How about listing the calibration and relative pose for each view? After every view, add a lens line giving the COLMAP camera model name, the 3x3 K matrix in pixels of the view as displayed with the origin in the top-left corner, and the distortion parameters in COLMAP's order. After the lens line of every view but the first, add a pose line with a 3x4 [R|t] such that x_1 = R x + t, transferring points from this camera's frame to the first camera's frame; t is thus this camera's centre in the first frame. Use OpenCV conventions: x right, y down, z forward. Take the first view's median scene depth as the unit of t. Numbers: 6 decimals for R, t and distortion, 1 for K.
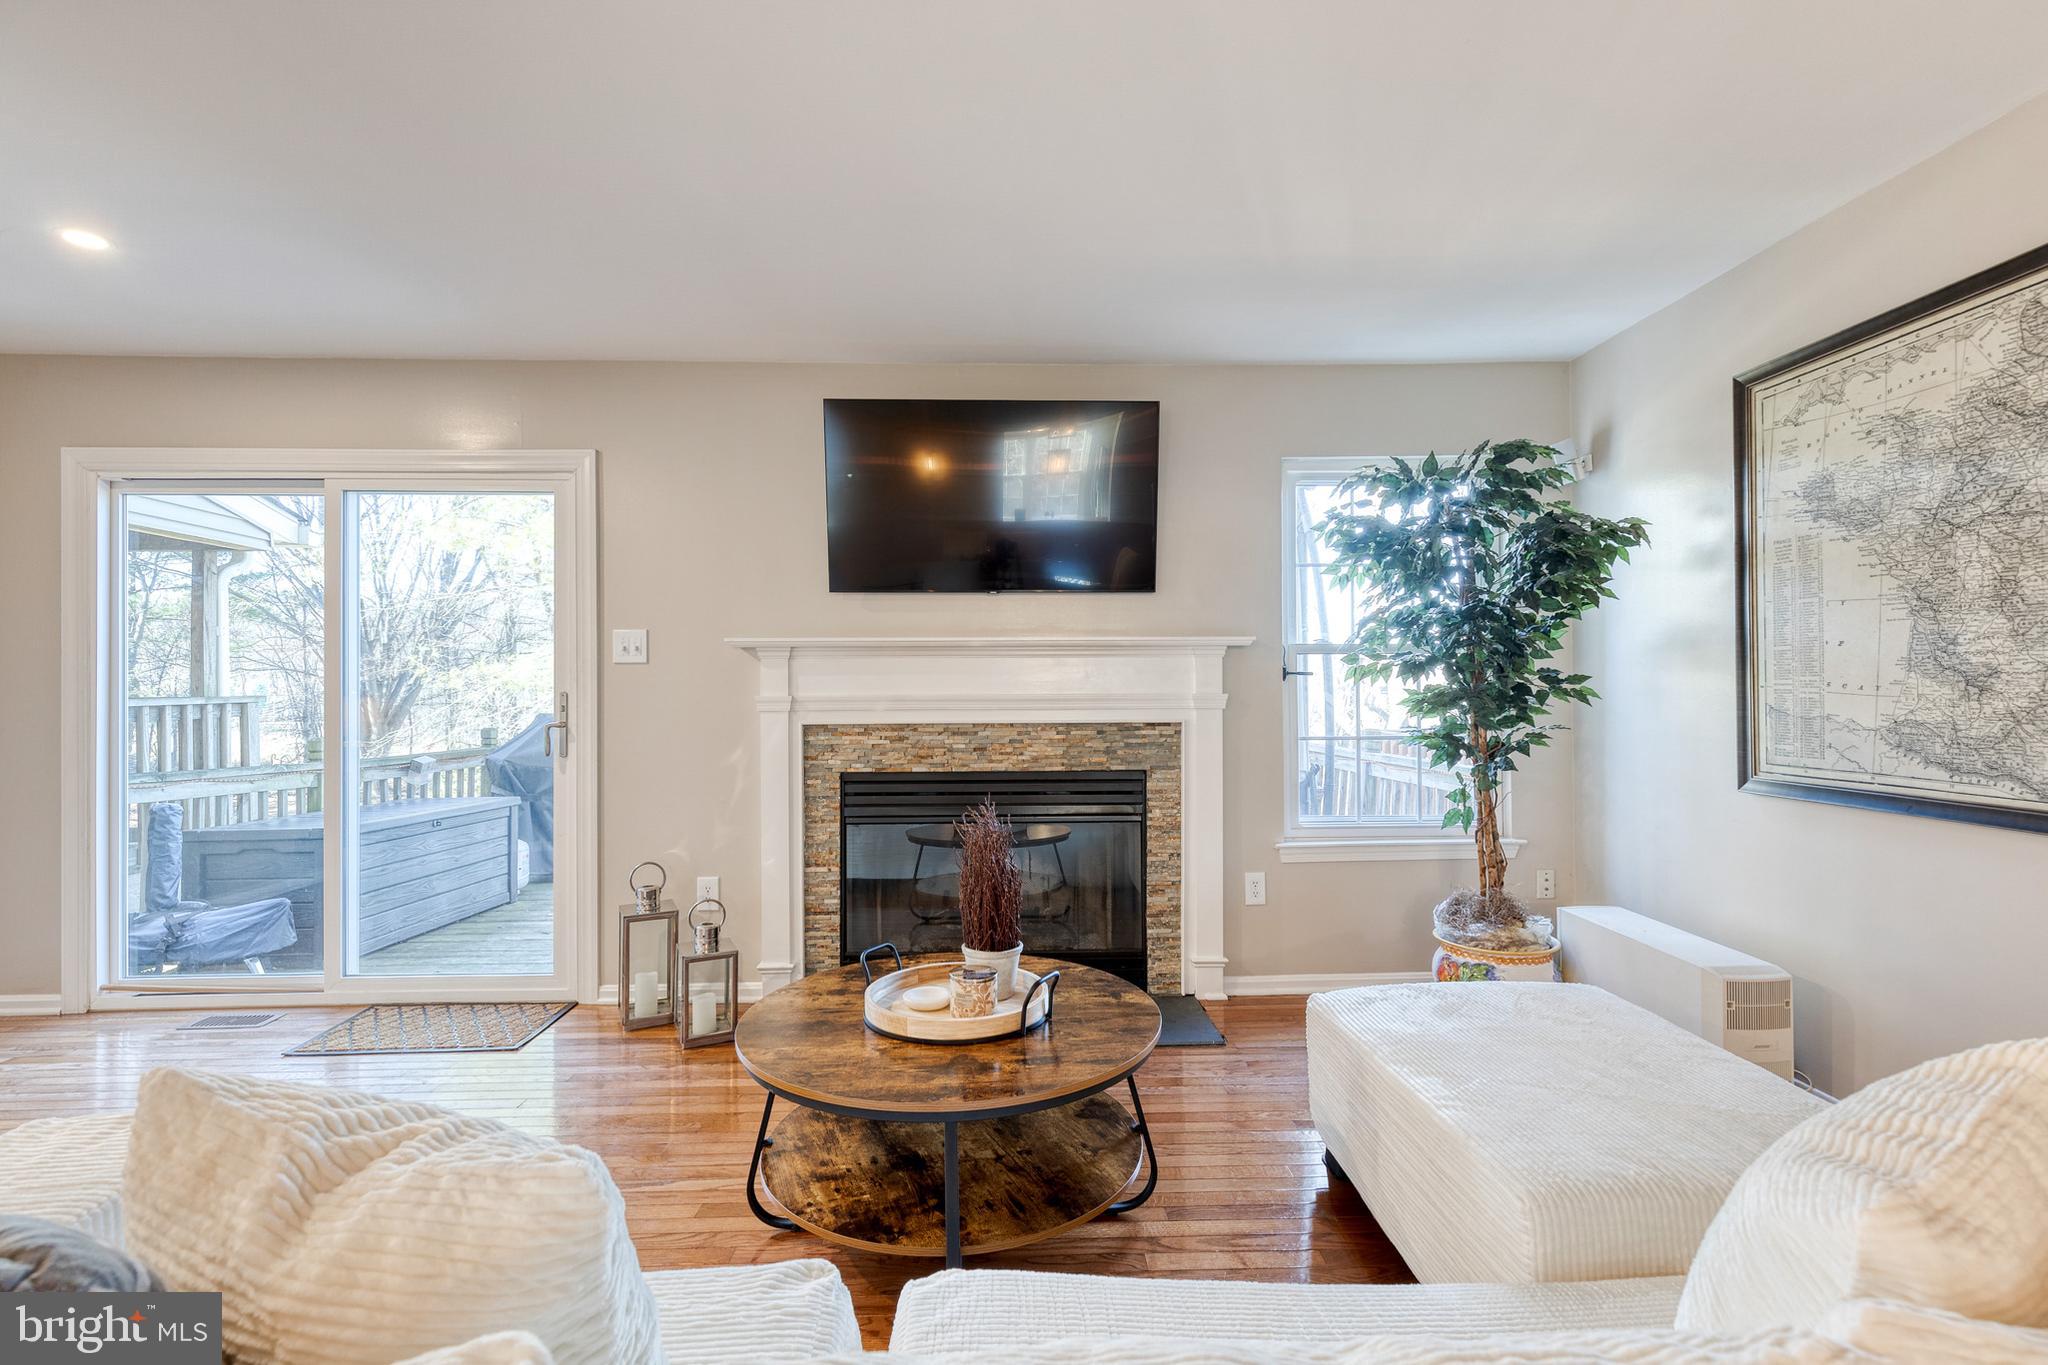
lens RADIAL K [[938.7, 0, 1038.5], [0, 938.7, 681.5], [0, 0, 1]] dist [0.017870, -0.003331]
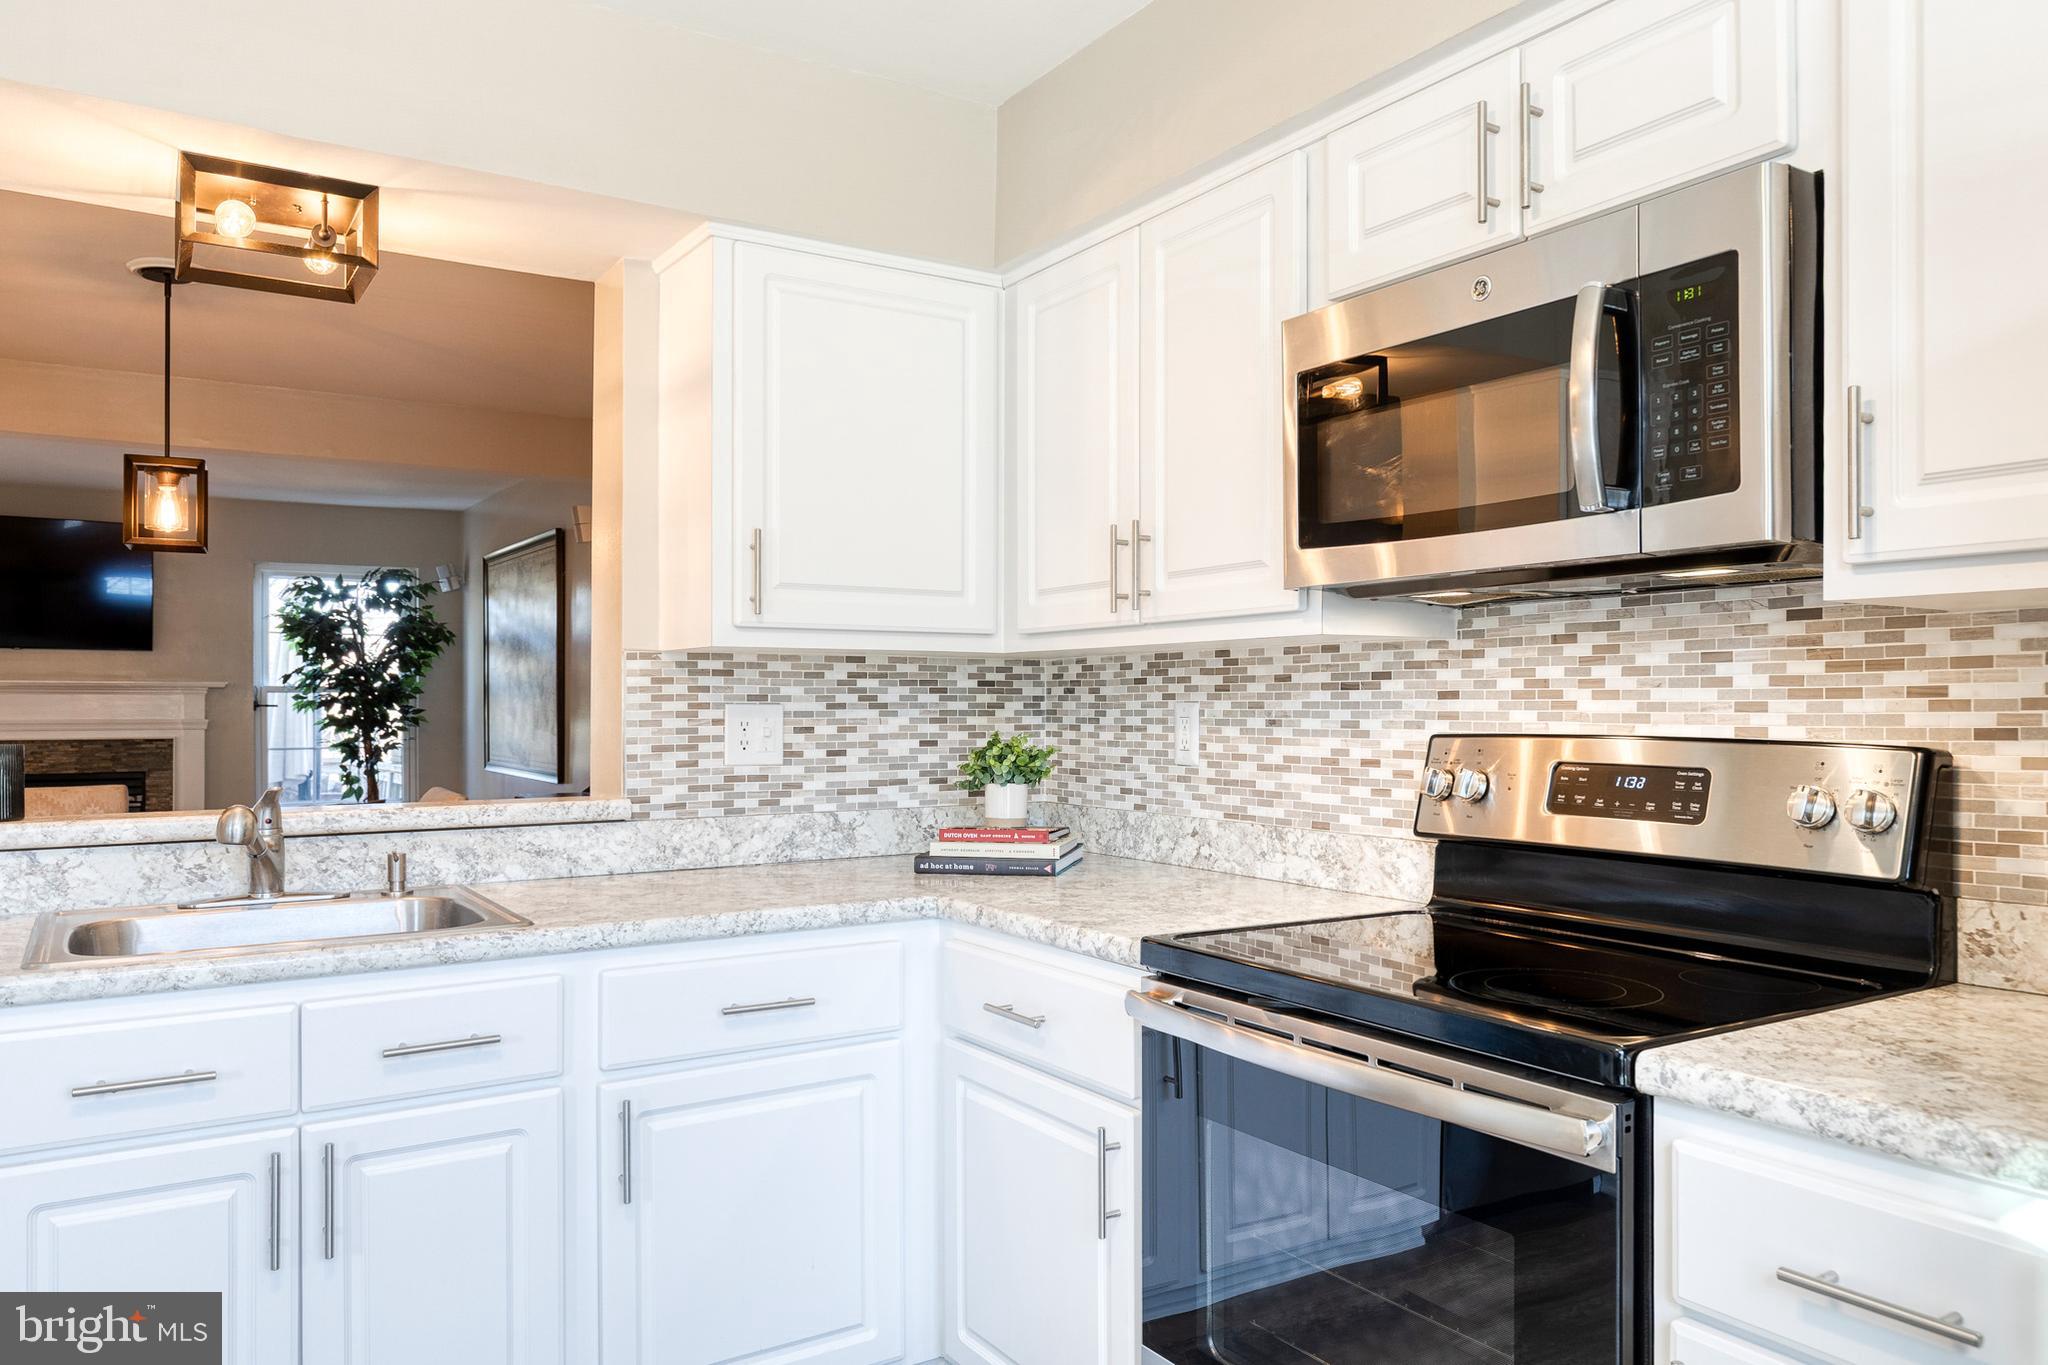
lens RADIAL K [[1441.7, 0, 1037.4], [0, 1441.7, 700.0], [0, 0, 1]] dist [0.019207, -0.007574]
pose [[0.856607, 0.004881, 0.515946, 0.139893], [-0.008308, 0.999956, 0.004333, -0.038866], [-0.515902, -0.007998, 0.856610, -1.663886]]
